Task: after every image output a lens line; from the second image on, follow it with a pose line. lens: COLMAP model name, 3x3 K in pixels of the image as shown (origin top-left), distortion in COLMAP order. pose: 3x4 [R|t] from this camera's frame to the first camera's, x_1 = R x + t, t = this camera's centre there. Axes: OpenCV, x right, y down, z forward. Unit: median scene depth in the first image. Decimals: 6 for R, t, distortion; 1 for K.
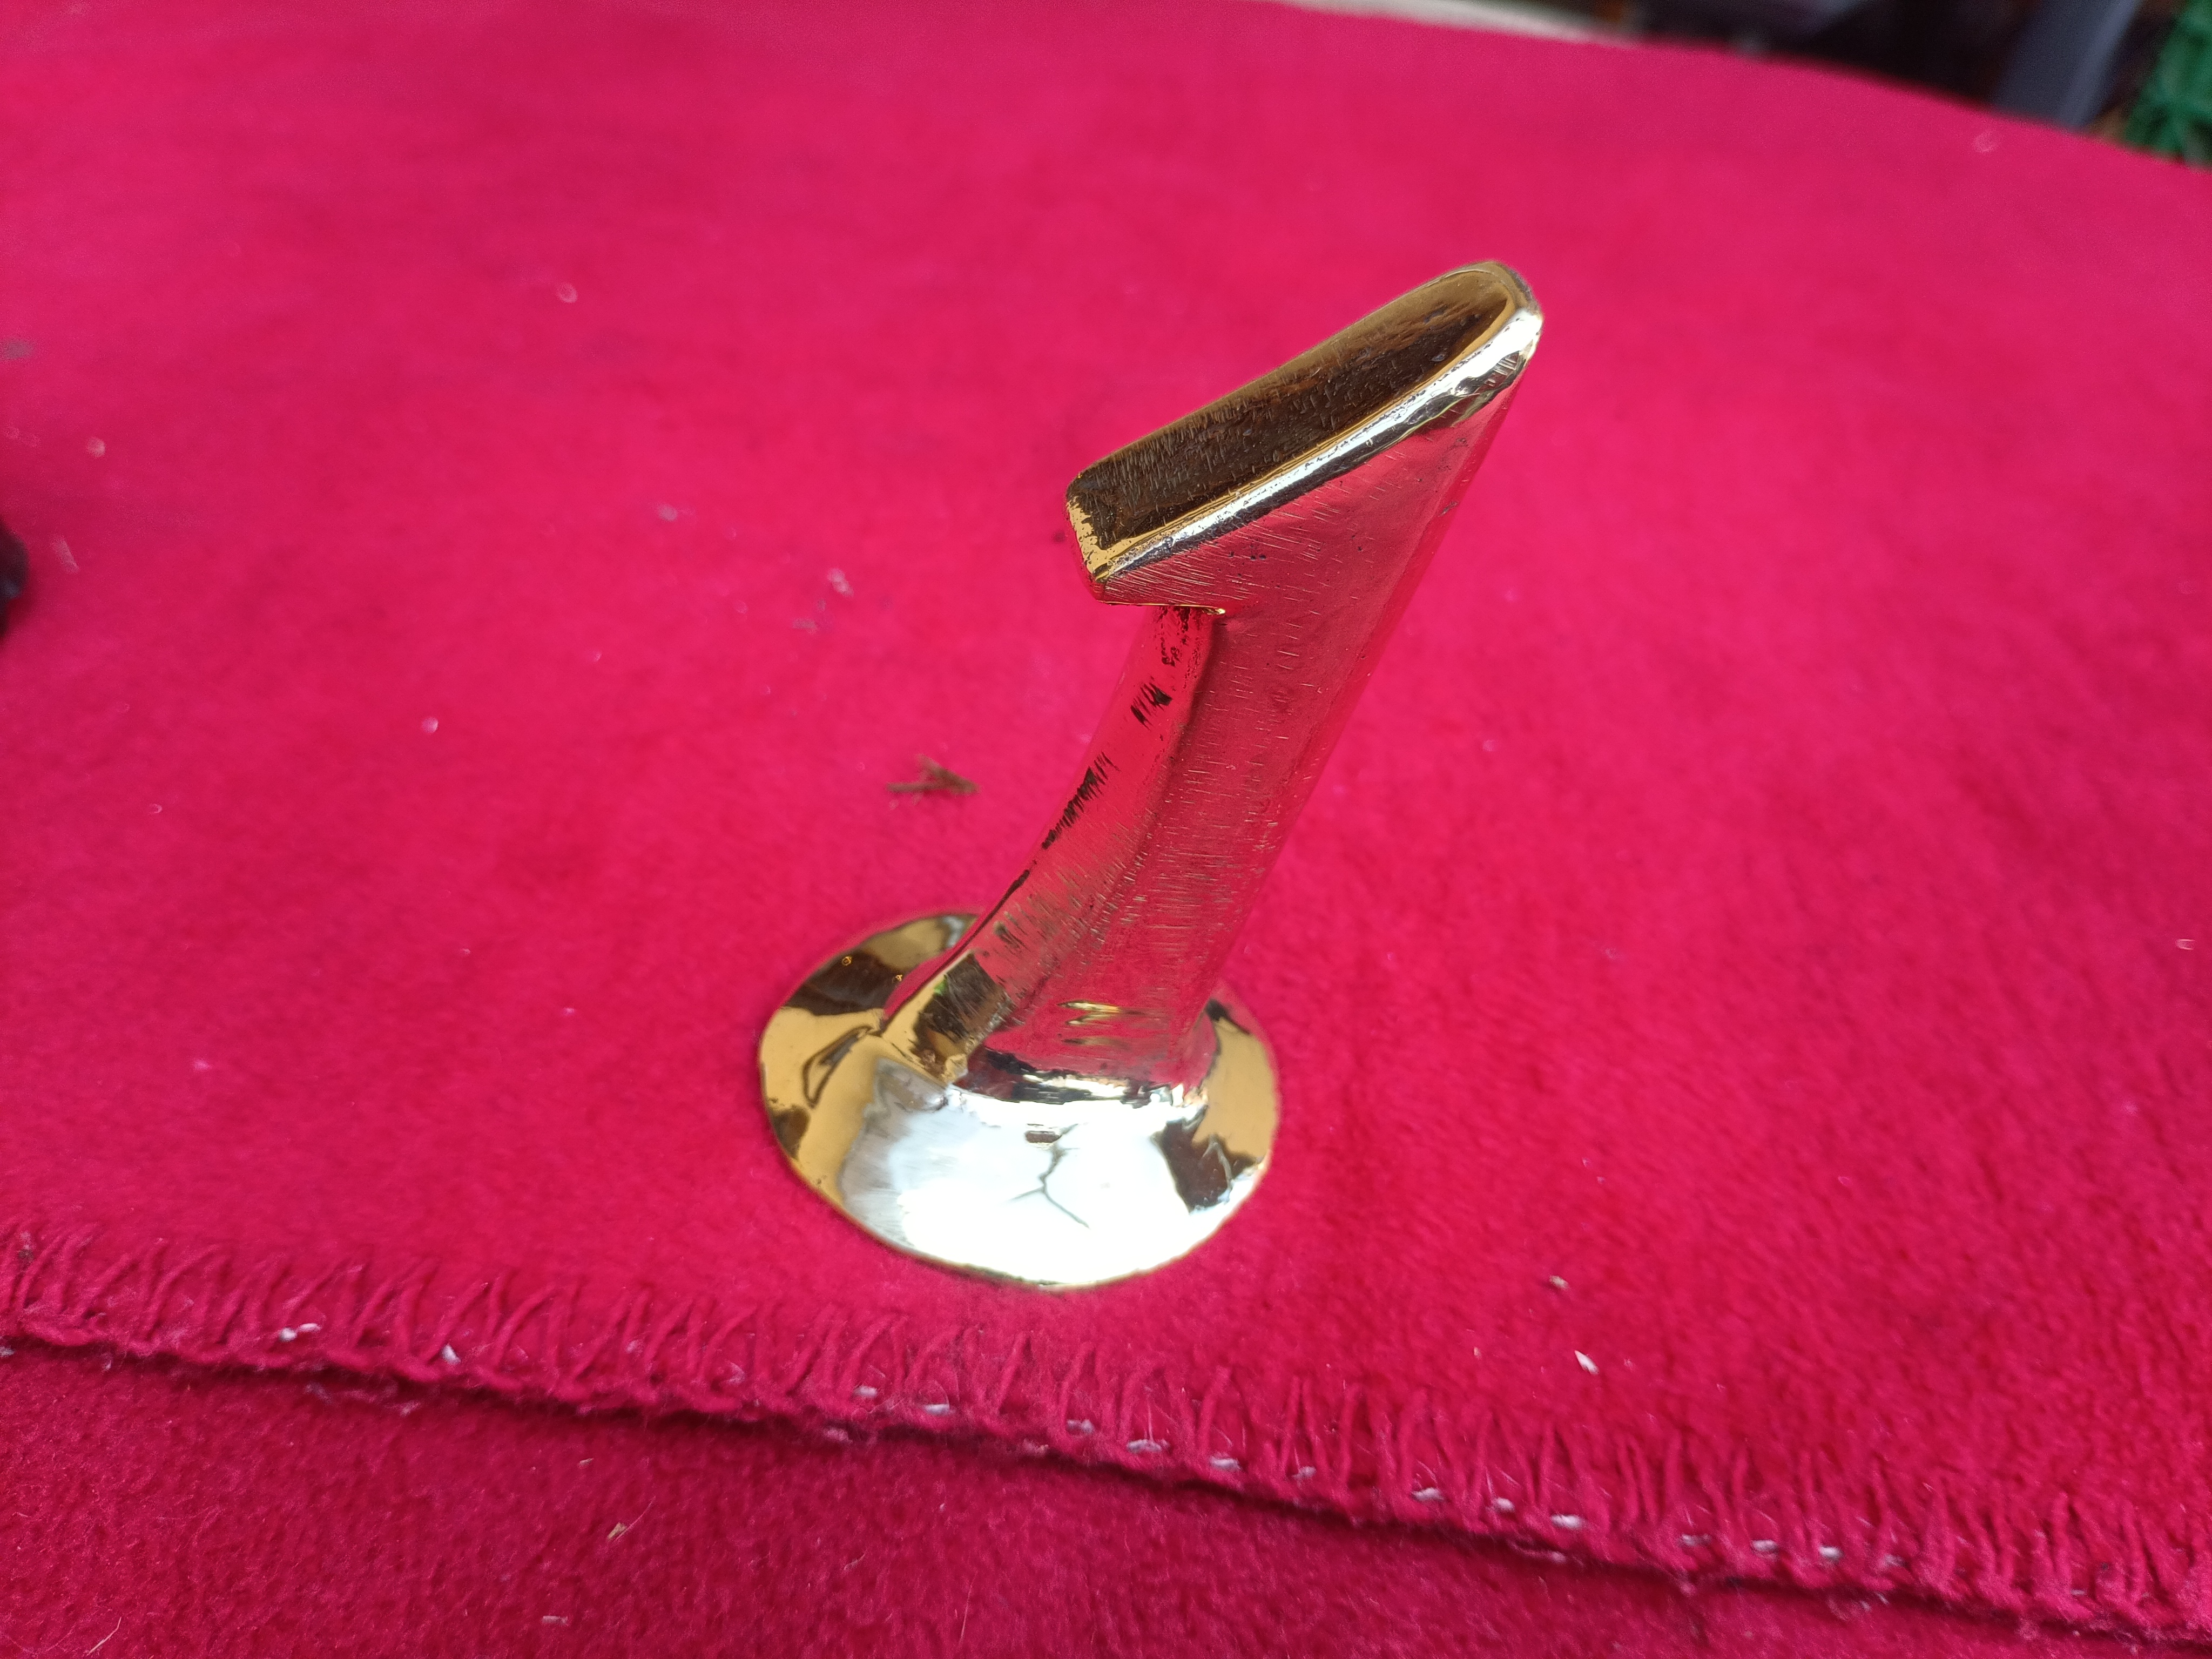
lens RADIAL K [[1767.1, 0, 1095.3], [0, 1767.1, 837.6], [0, 0, 1]] dist [0.041541, -0.098997]
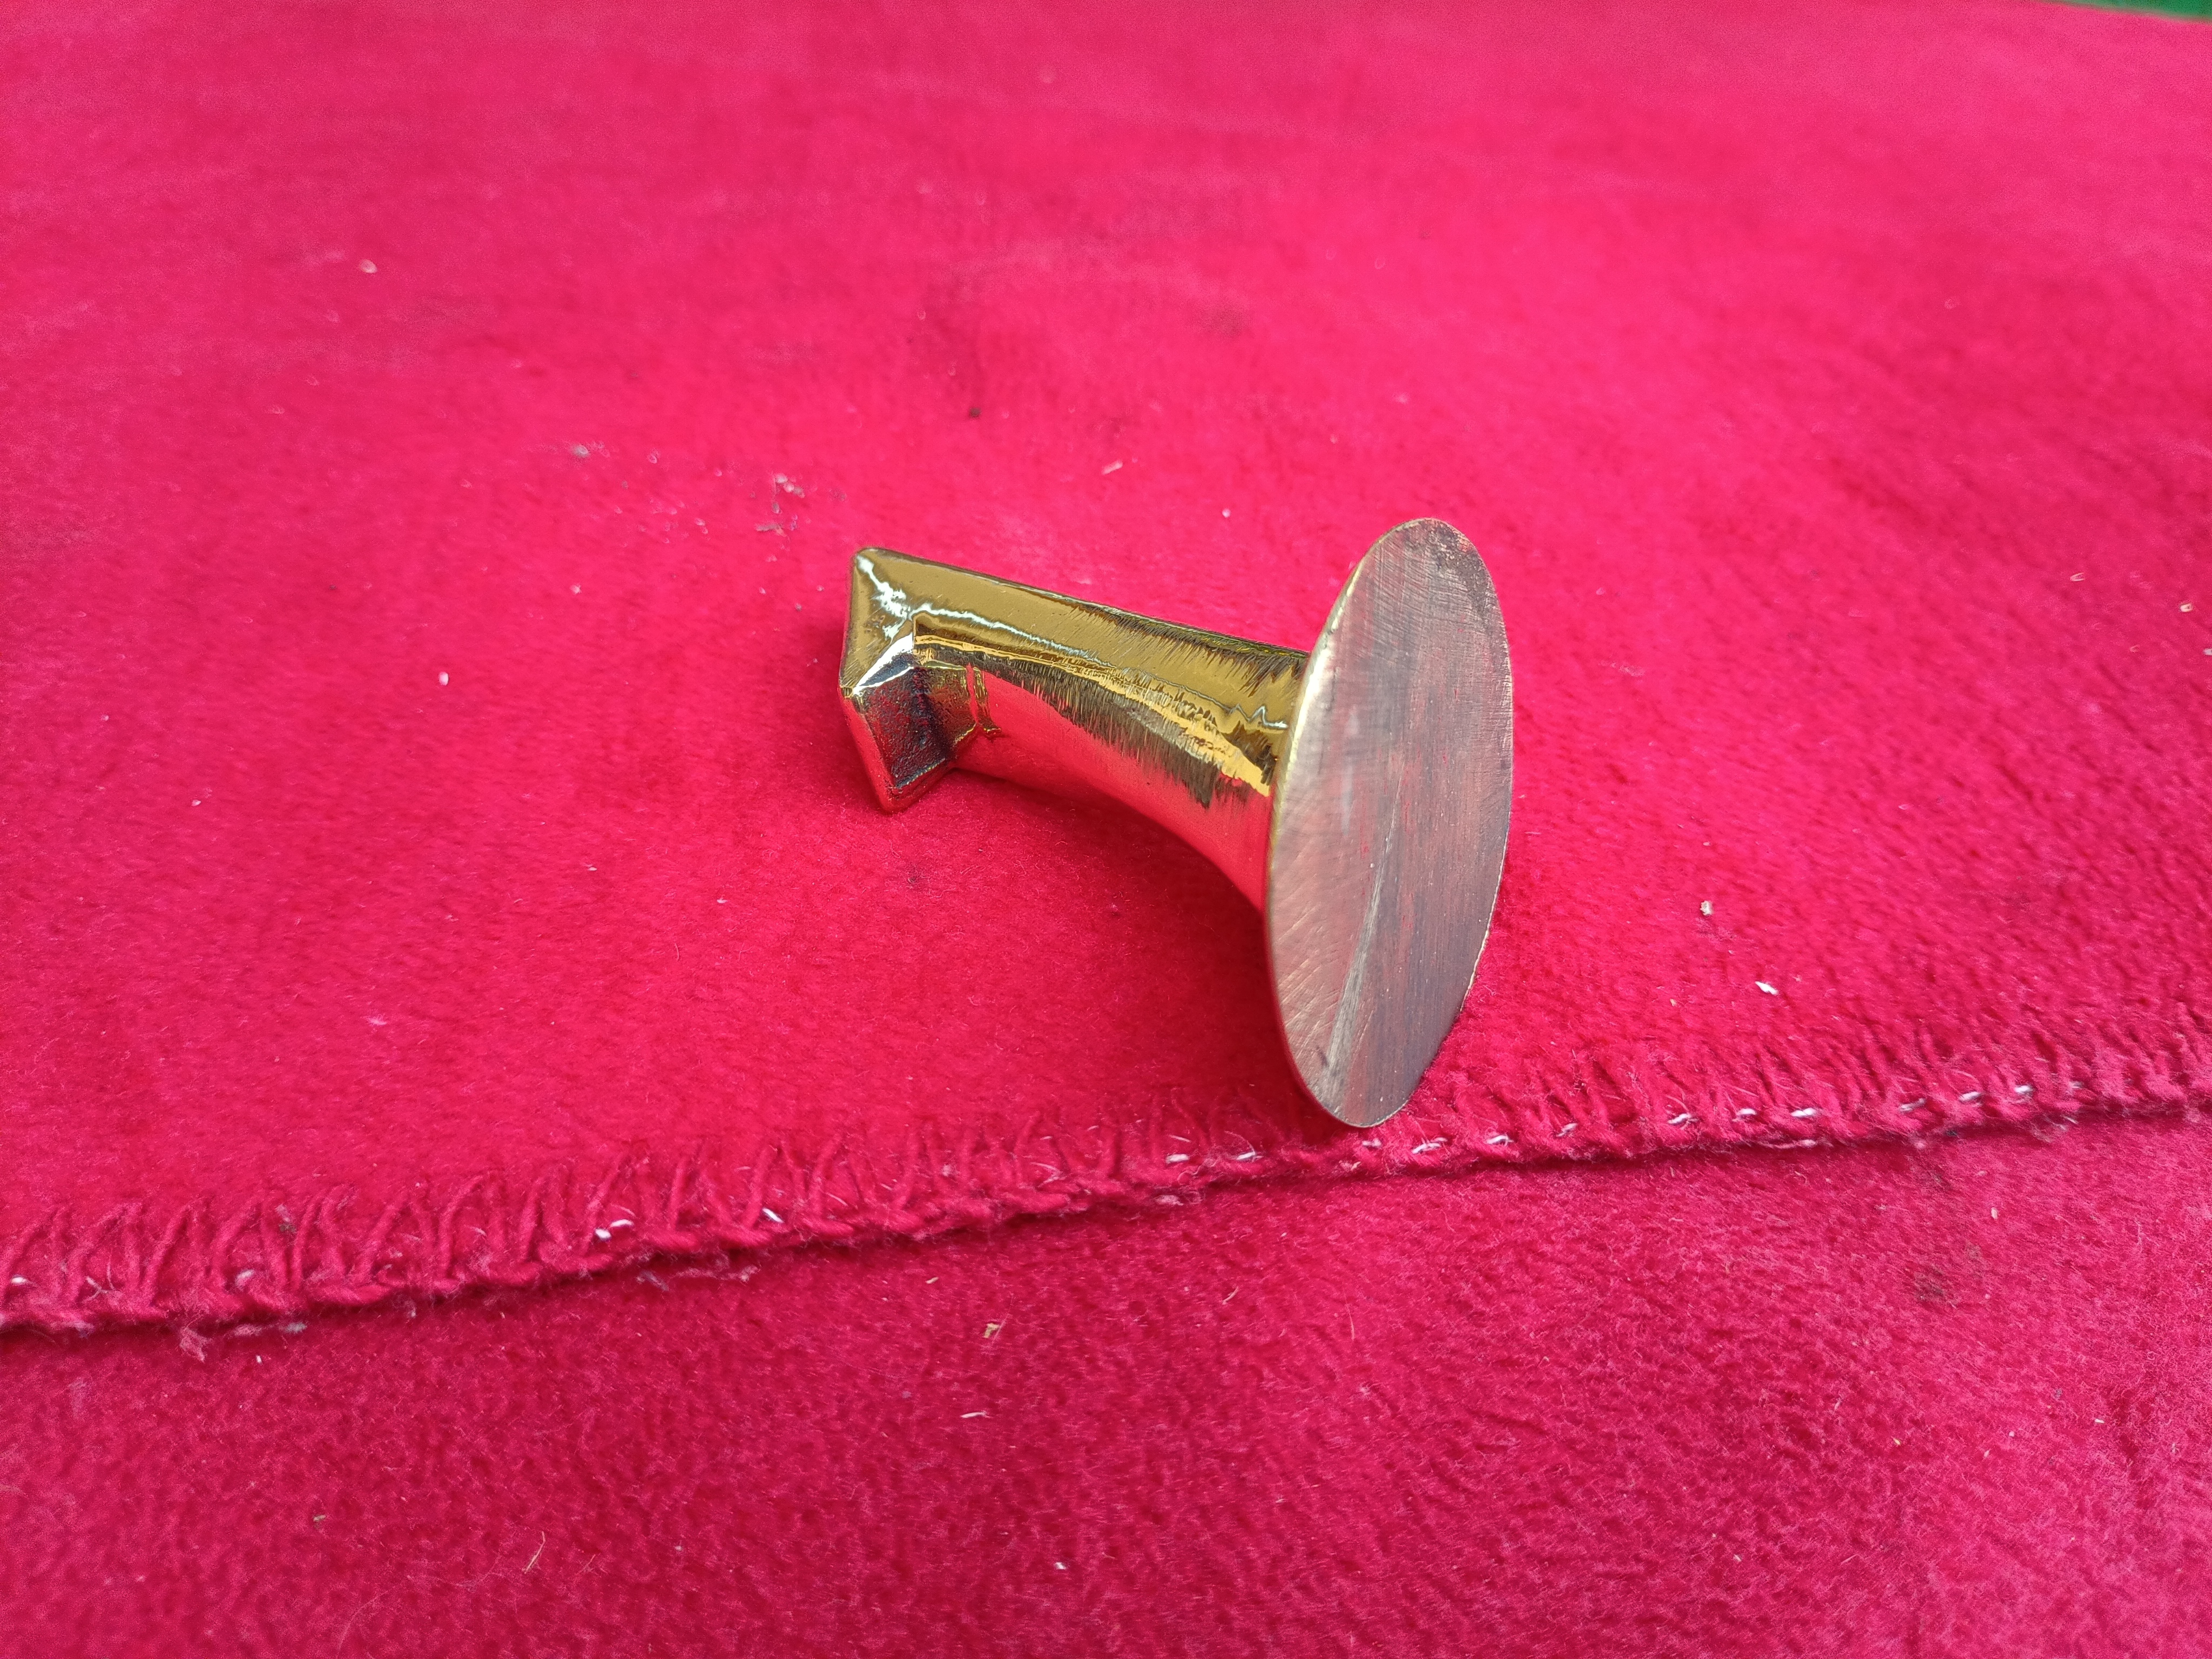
lens RADIAL K [[1767.1, 0, 1105.1], [0, 1767.1, 825.1], [0, 0, 1]] dist [0.041541, -0.098997]
pose [[0.964205, -0.199075, 0.175150, -0.304861], [0.196889, 0.979968, 0.029949, 0.081916], [-0.177603, 0.005608, 0.984086, -0.016901]]
